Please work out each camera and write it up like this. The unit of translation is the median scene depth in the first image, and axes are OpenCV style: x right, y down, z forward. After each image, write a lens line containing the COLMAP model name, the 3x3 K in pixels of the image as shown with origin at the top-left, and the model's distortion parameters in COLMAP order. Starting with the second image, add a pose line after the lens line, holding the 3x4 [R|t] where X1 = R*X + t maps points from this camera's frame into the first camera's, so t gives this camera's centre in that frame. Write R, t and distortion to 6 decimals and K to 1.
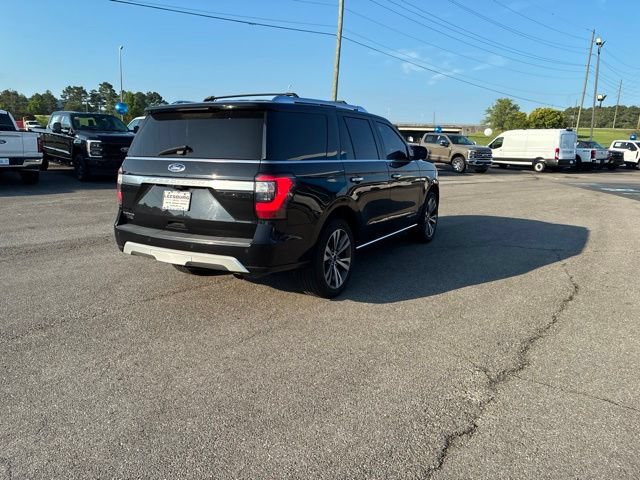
lens RADIAL K [[477.0, 0, 315.0], [0, 477.0, 234.6], [0, 0, 1]] dist [0.057863, -0.071344]
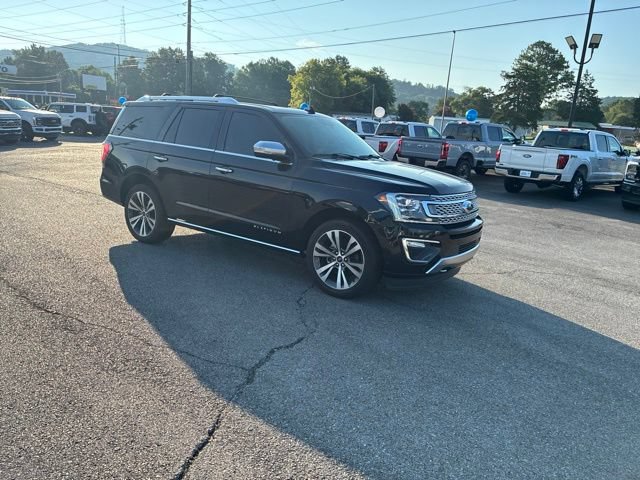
lens RADIAL K [[477.0, 0, 321.3], [0, 477.0, 246.6], [0, 0, 1]] dist [0.057863, -0.071344]
pose [[-0.073209, 0.209368, -0.975093, 1.312968], [-0.260881, 0.939653, 0.221345, -0.285924], [0.962591, 0.270588, -0.014171, 1.488688]]
